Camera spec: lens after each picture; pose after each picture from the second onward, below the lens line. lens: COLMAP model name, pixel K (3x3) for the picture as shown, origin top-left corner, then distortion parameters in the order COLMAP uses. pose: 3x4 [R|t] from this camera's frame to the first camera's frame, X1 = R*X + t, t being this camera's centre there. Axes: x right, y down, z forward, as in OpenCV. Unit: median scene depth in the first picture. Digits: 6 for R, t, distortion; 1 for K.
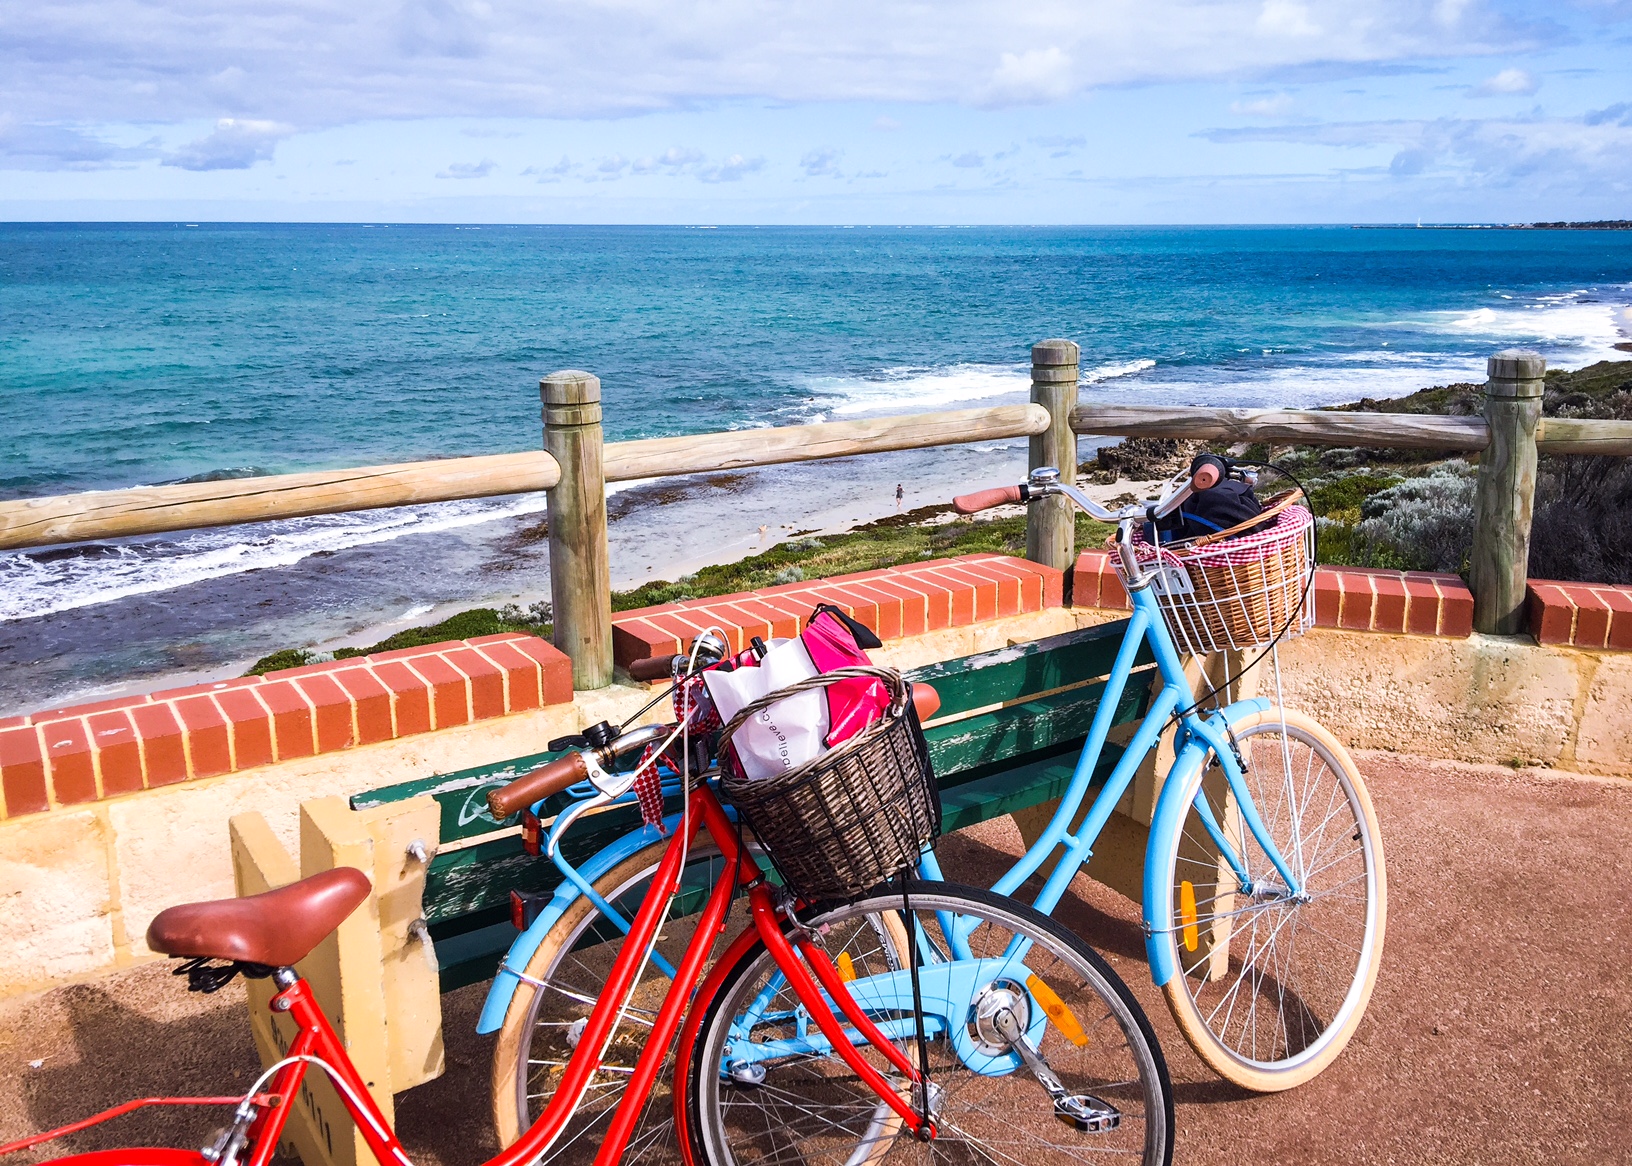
lens RADIAL K [[1526.8, 0, 816.0], [0, 1526.8, 583.0], [0, 0, 1]] dist [0.070843, -0.176703]
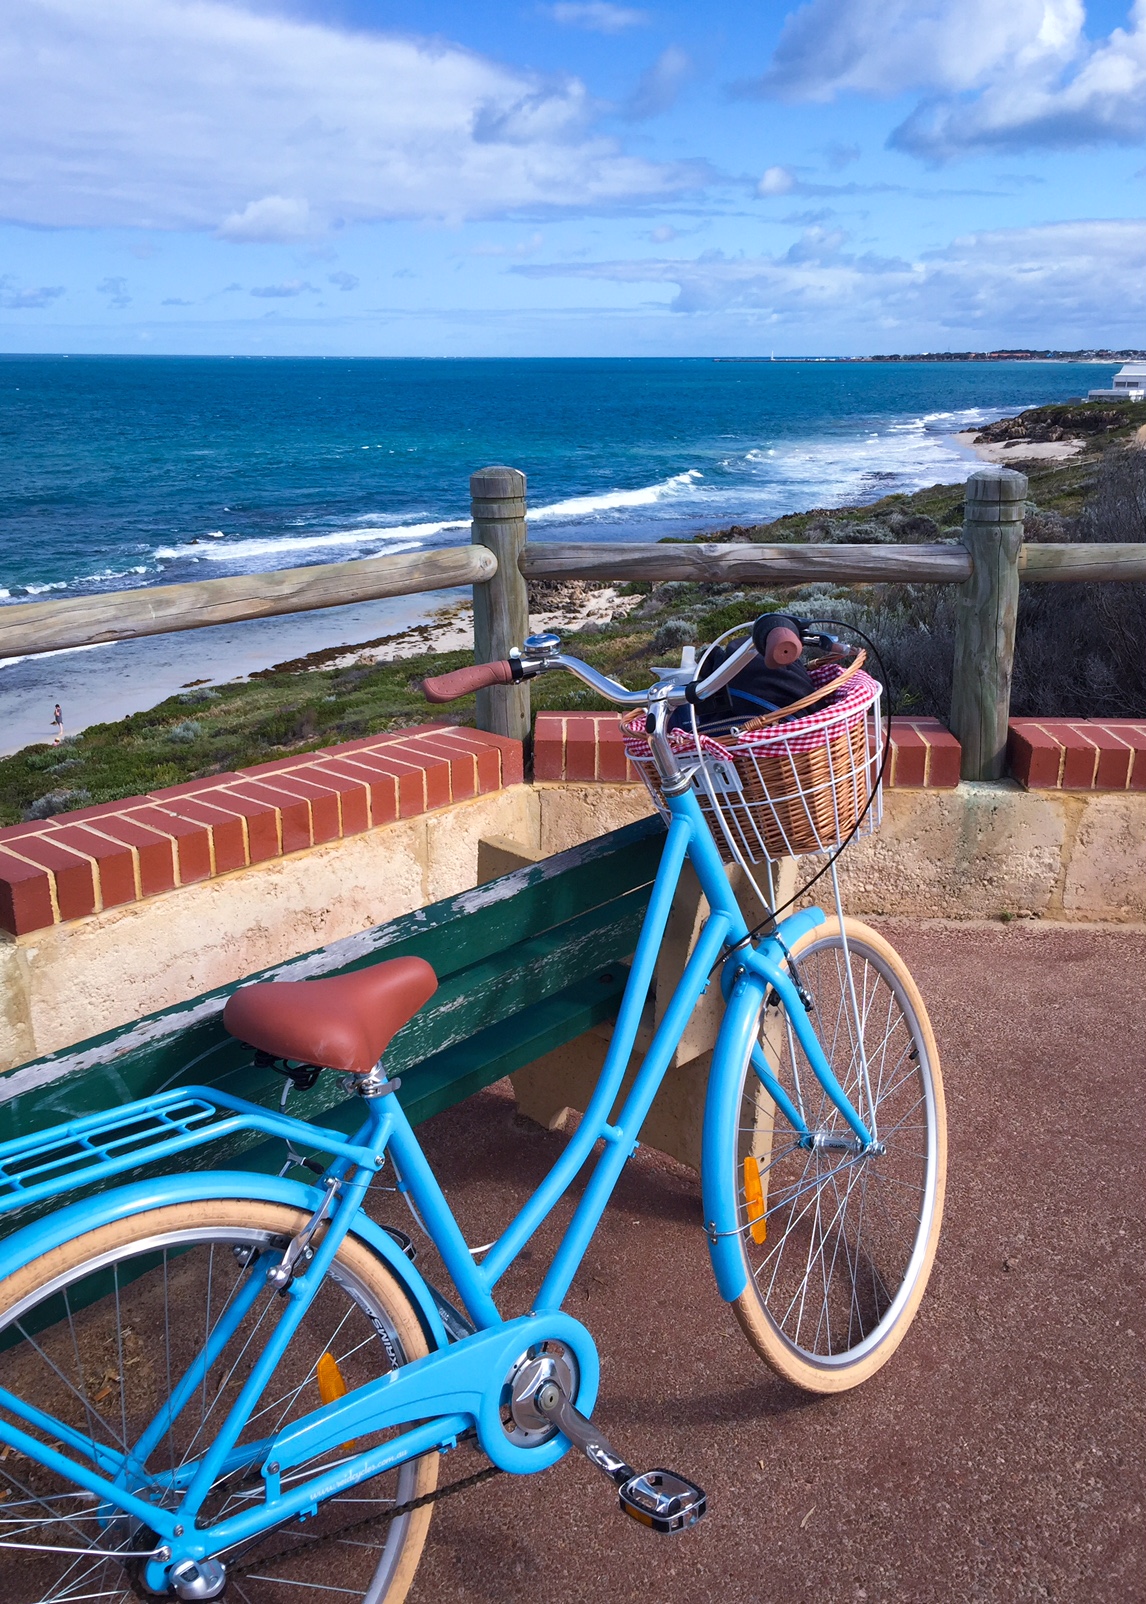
lens RADIAL K [[1500.6, 0, 573.0], [0, 1500.6, 802.0], [0, 0, 1]] dist [0.070843, -0.176703]
pose [[0.970883, -0.069521, 0.229246, -0.006144], [0.056714, 0.996464, 0.062000, -0.024948], [-0.232745, -0.047193, 0.971392, 0.179027]]
